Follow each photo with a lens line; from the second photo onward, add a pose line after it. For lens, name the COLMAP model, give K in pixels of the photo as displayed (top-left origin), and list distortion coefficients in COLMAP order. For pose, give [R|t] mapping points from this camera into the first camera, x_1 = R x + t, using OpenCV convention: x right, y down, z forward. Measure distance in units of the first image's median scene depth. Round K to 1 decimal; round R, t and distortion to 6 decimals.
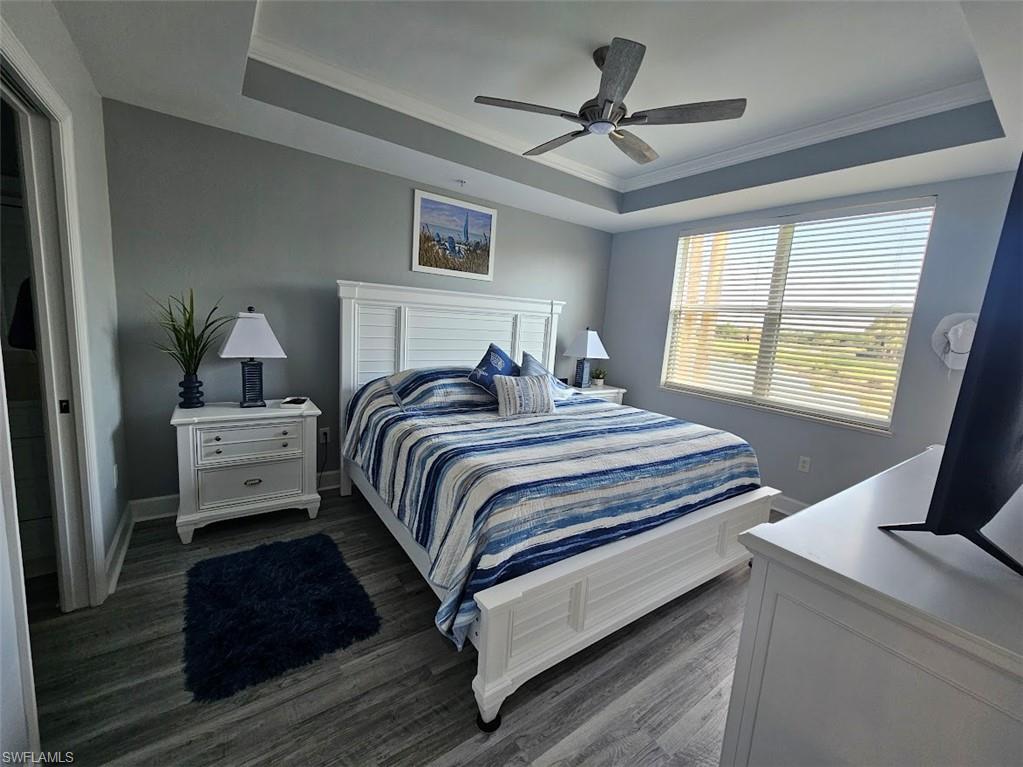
lens RADIAL K [[422.1, 0, 520.4], [0, 422.1, 385.9], [0, 0, 1]] dist [0.005239, 0.001161]
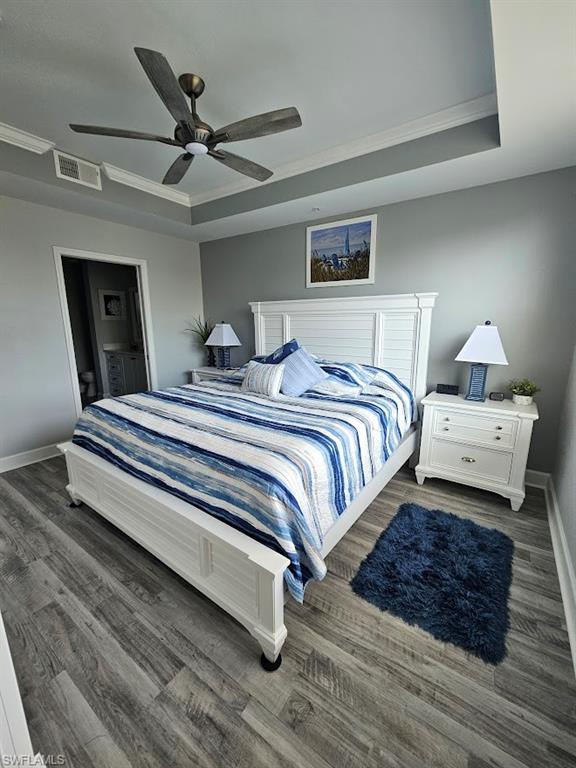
lens RADIAL K [[316.9, 0, 283.6], [0, 316.9, 386.4], [0, 0, 1]] dist [0.005239, 0.001161]
pose [[0.306891, 0.132184, -0.942521, 1.056465], [-0.121166, 0.987677, 0.099064, -0.065350], [0.944000, 0.083800, 0.319125, 0.878513]]
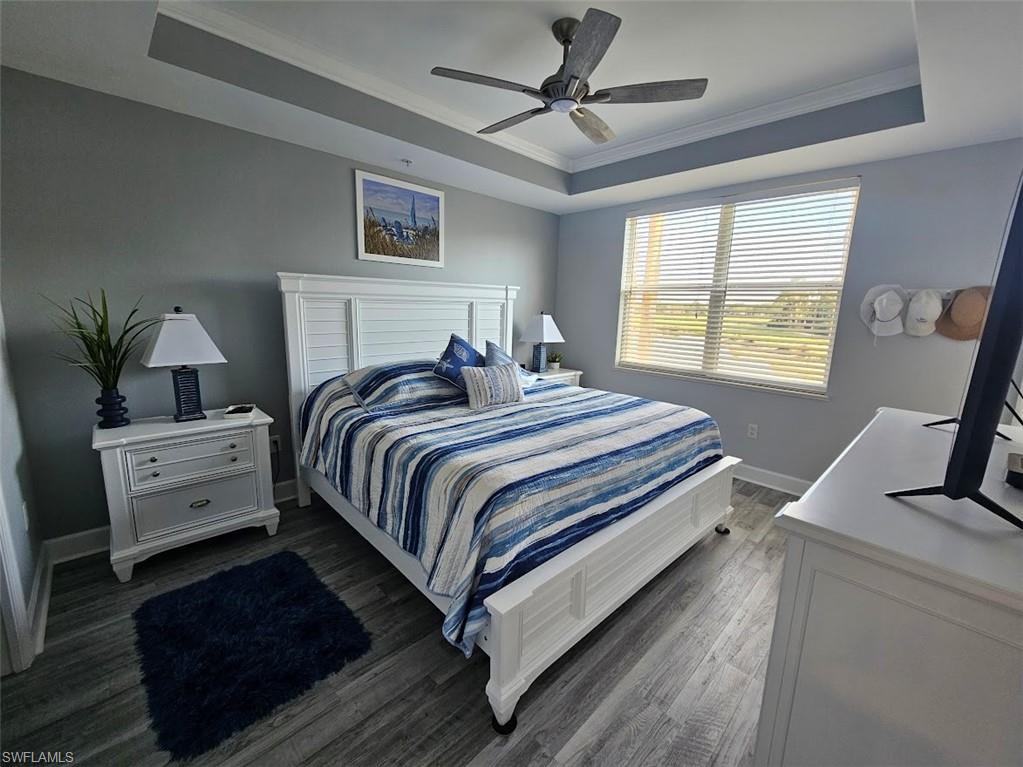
lens RADIAL K [[422.1, 0, 519.7], [0, 422.1, 387.1], [0, 0, 1]] dist [0.005239, 0.001161]
pose [[0.988278, -0.069339, 0.136006, -0.073062], [0.063824, 0.996968, 0.044506, -0.016291], [-0.138680, -0.035304, 0.989708, 0.030838]]
